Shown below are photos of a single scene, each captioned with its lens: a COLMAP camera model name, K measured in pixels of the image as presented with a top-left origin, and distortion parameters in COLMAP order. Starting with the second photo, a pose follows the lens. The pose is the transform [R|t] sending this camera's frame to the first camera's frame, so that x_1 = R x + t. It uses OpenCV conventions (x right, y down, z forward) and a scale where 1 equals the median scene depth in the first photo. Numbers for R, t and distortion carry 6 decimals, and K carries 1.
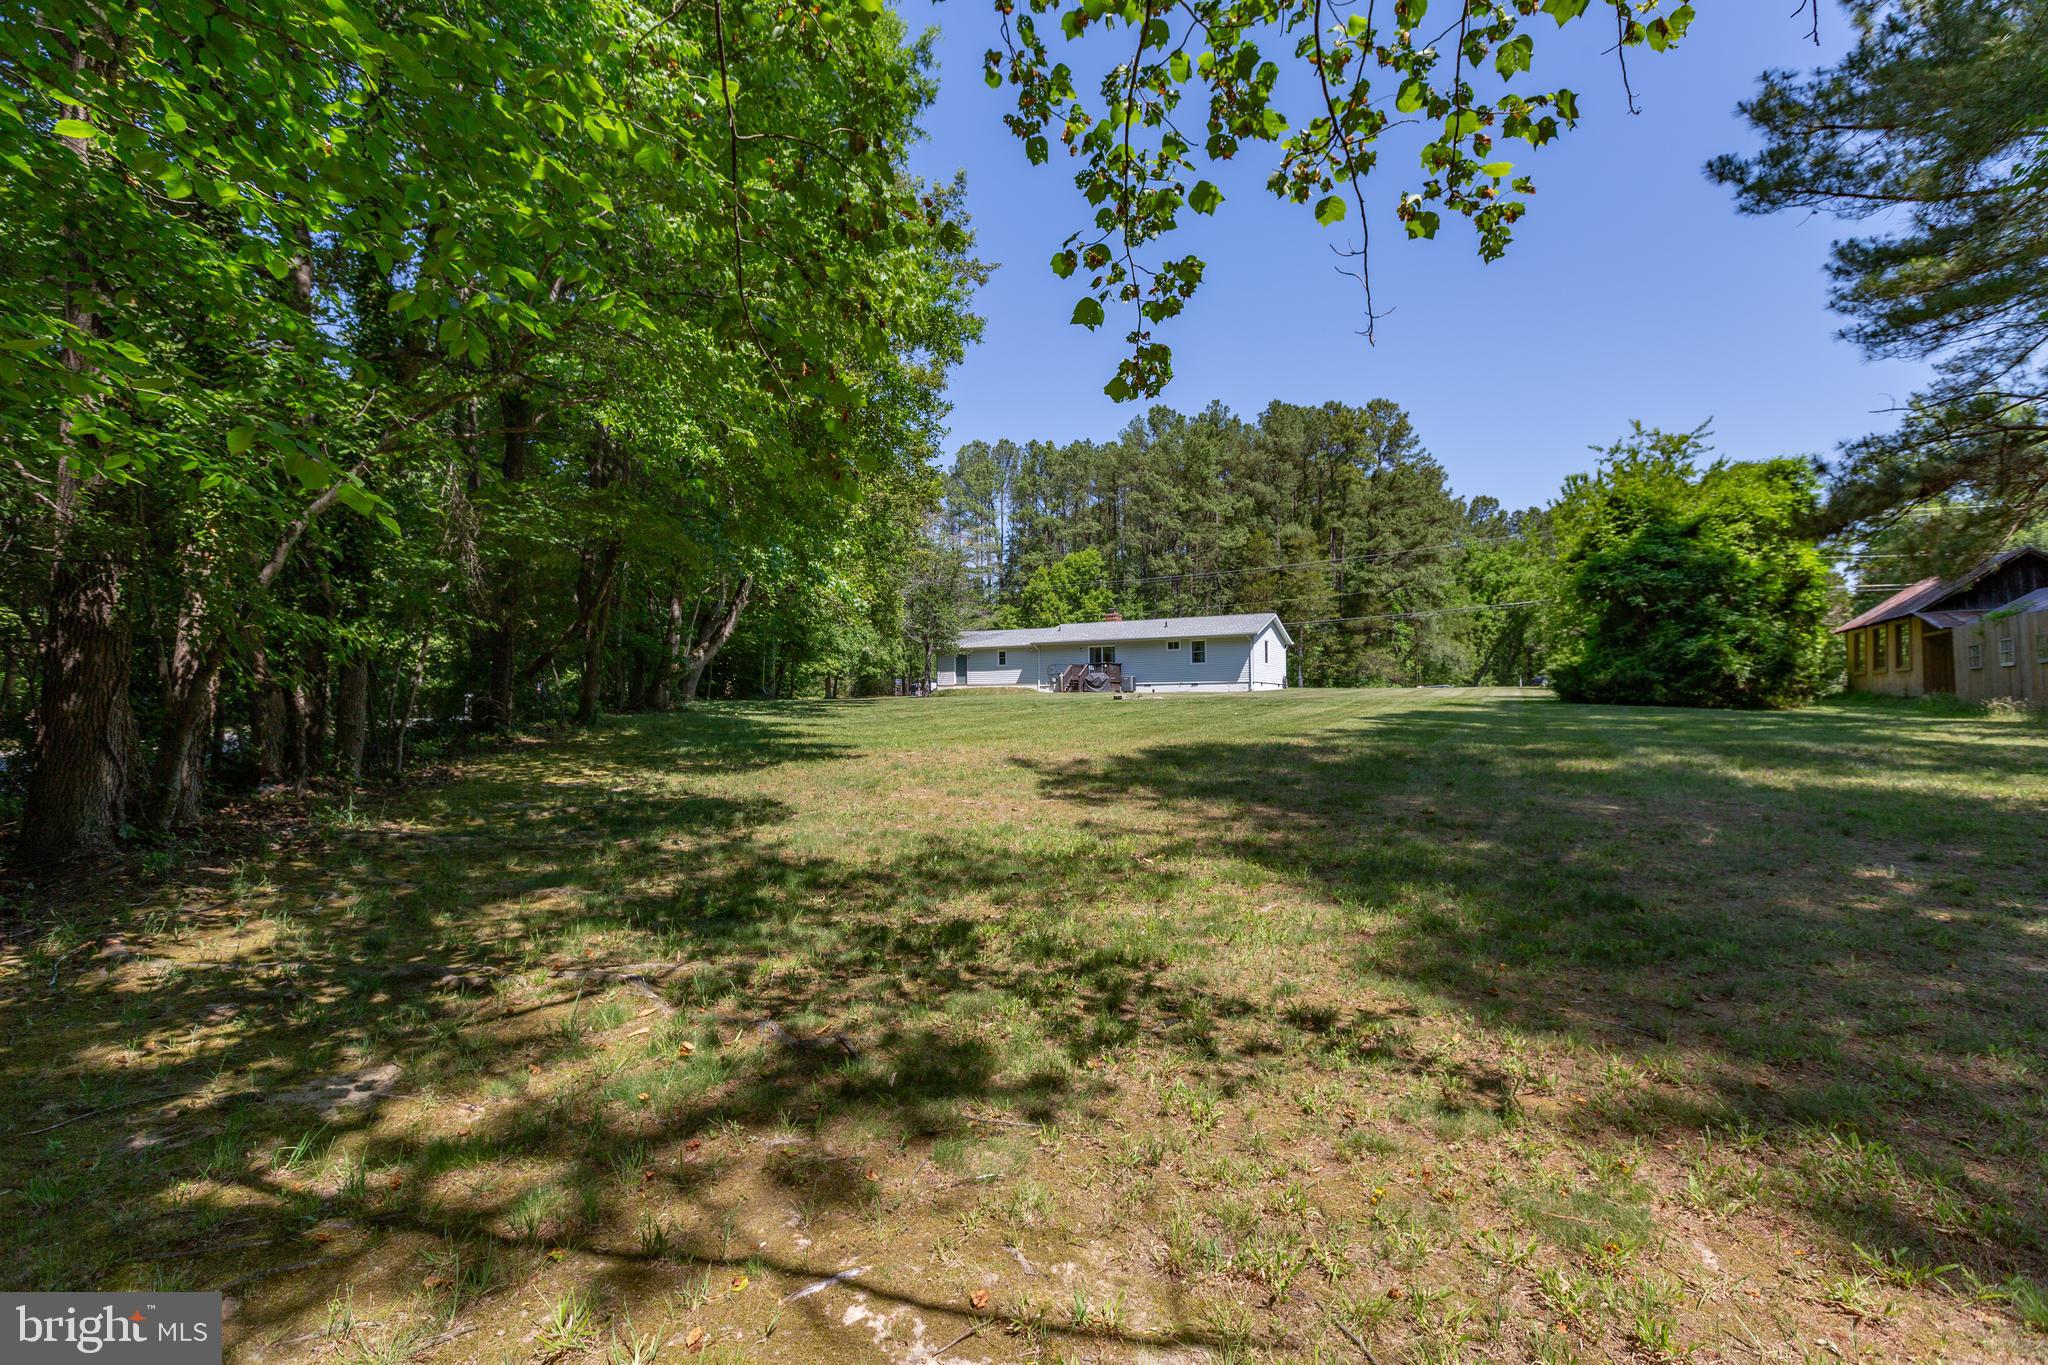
lens RADIAL K [[984.7, 0, 1024.0], [0, 984.7, 682.5], [0, 0, 1]] dist [-0.000115, -0.000004]
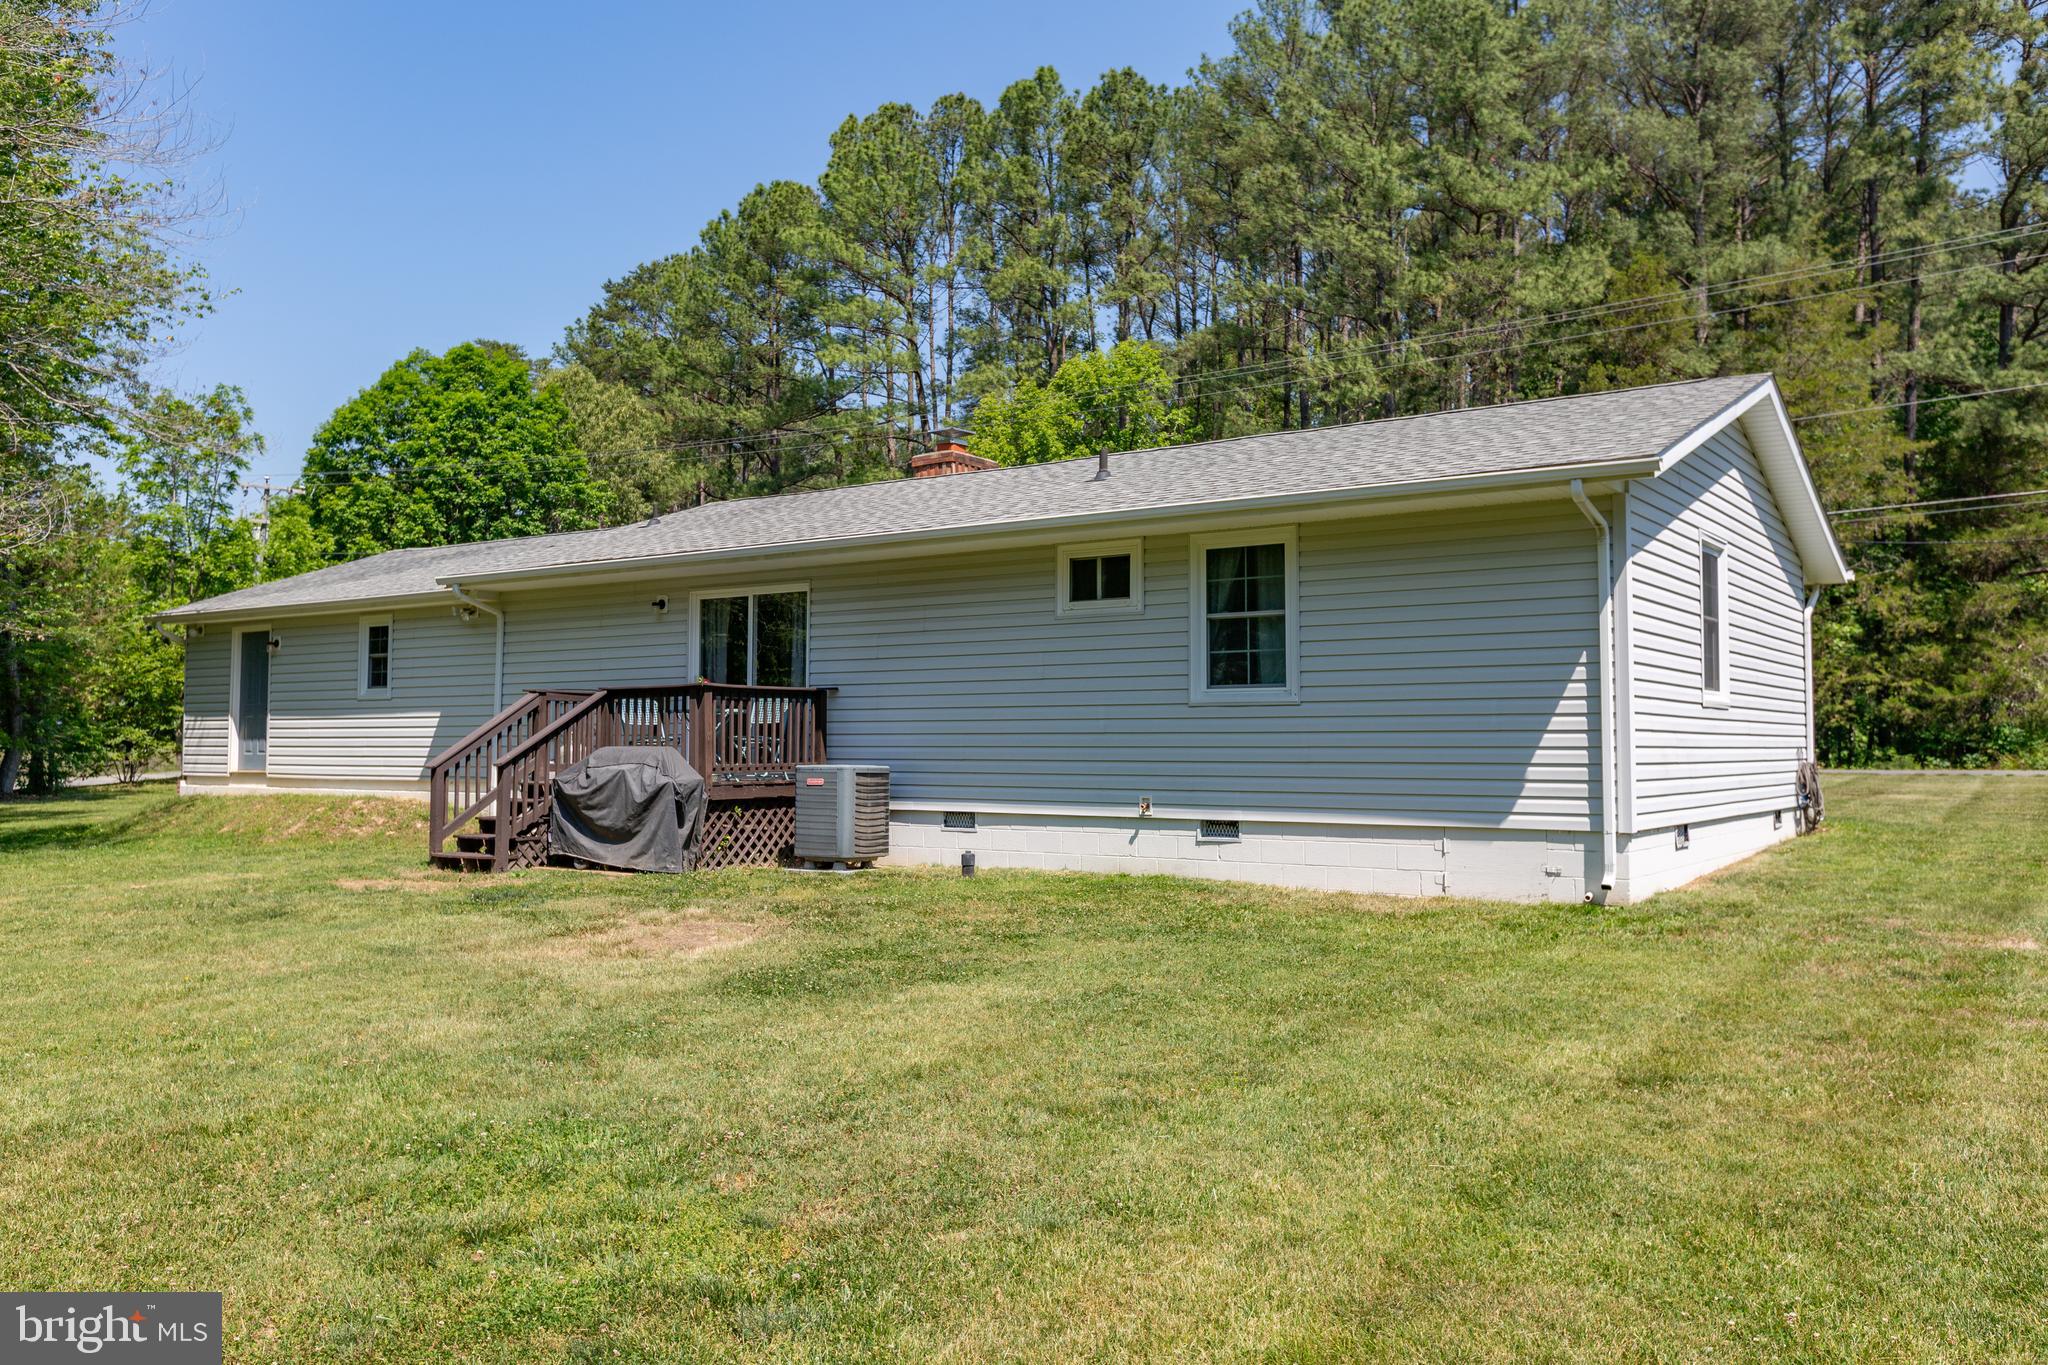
lens RADIAL K [[1576.8, 0, 1024.0], [0, 1576.8, 682.5], [0, 0, 1]] dist [-0.002465, -0.001251]
pose [[0.990642, 0.002032, -0.136469, 0.157559], [-0.003626, 0.999928, -0.011435, -0.015683], [0.136436, 0.011822, 0.990578, 0.673331]]
